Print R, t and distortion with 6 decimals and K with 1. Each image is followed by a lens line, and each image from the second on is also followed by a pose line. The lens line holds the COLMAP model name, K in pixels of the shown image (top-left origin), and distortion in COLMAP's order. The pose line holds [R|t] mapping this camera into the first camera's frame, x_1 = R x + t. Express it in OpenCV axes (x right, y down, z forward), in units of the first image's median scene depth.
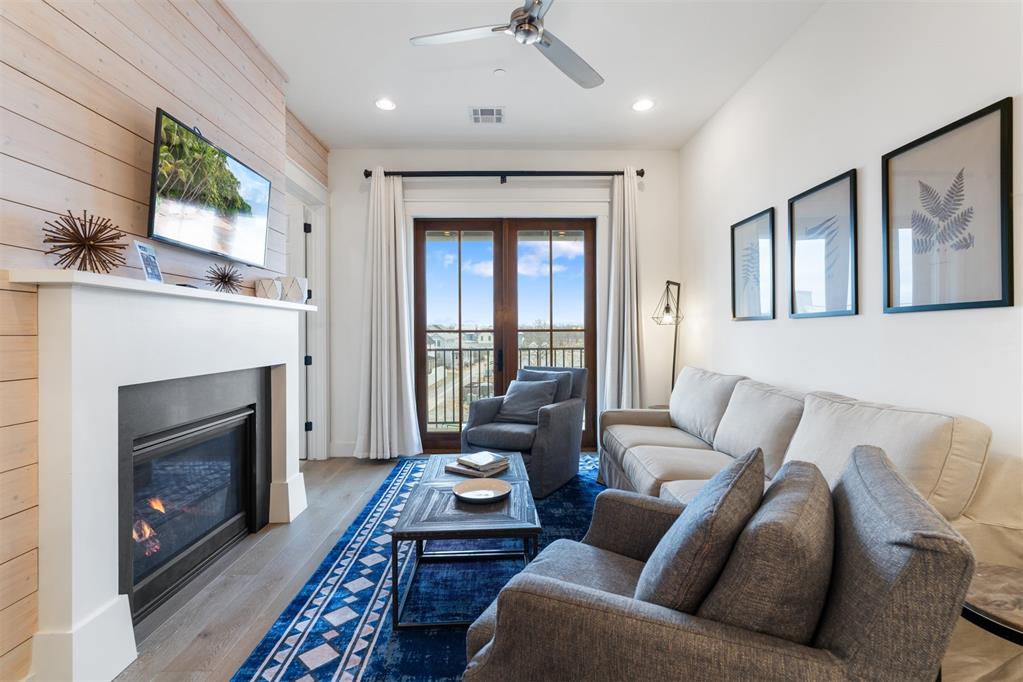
lens RADIAL K [[456.1, 0, 507.6], [0, 456.1, 336.5], [0, 0, 1]] dist [-0.009965, 0.003435]
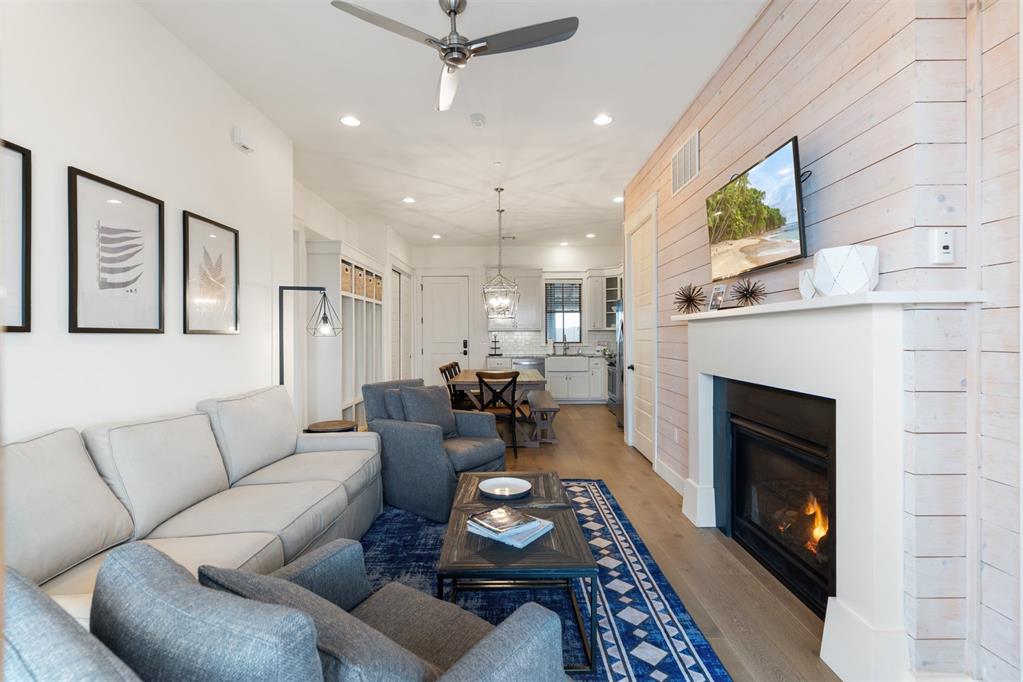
lens RADIAL K [[456.1, 0, 511.1], [0, 456.1, 336.0], [0, 0, 1]] dist [-0.009965, 0.003435]
pose [[-0.999832, 0.009485, 0.015682, -0.055511], [0.009621, 0.999917, 0.008604, -0.026521], [-0.015599, 0.008753, -0.999840, 1.213615]]
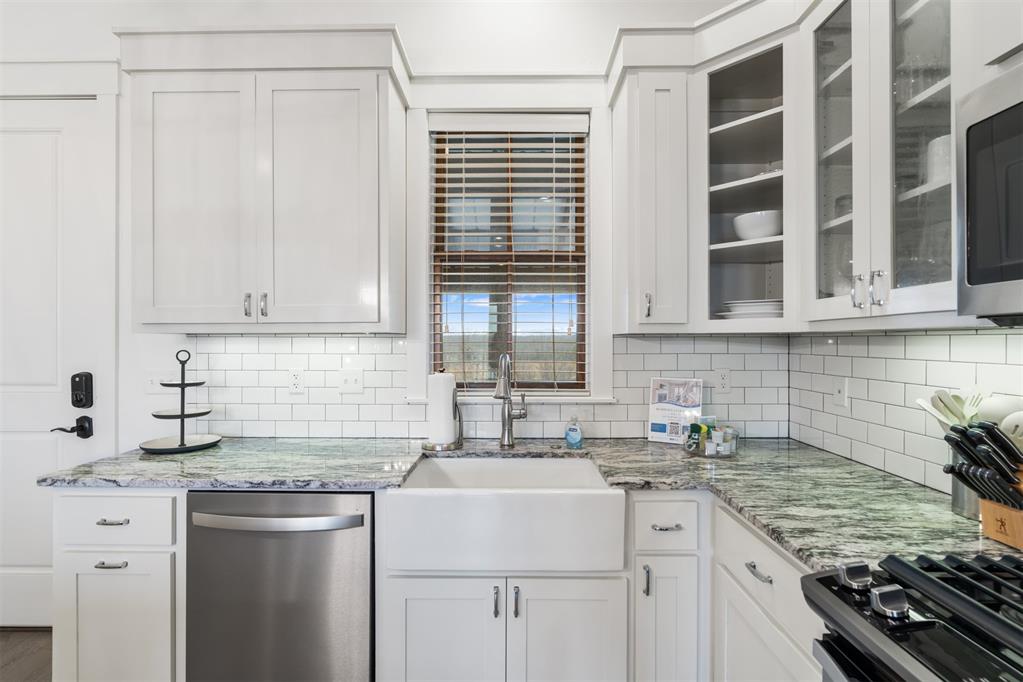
lens RADIAL K [[456.1, 0, 507.3], [0, 456.1, 341.8], [0, 0, 1]] dist [-0.009965, 0.003435]
pose [[-0.999791, 0.005432, 0.019689, -0.294485], [0.005579, 0.999957, 0.007438, -0.026722], [-0.019648, 0.007546, -0.999778, -0.558551]]
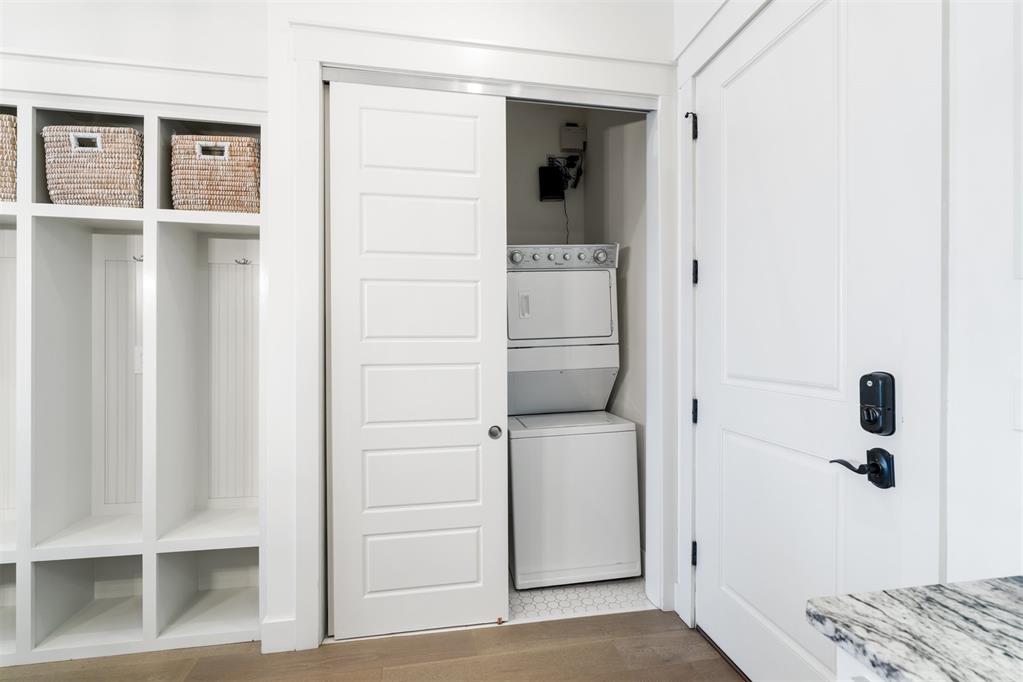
lens RADIAL K [[456.1, 0, 509.5], [0, 456.1, 341.0], [0, 0, 1]] dist [-0.009965, 0.003435]
pose [[-0.153286, 0.003553, 0.988176, -0.050847], [0.005431, 0.999981, -0.002753, -0.011158], [-0.988167, 0.004945, -0.153302, -0.787161]]
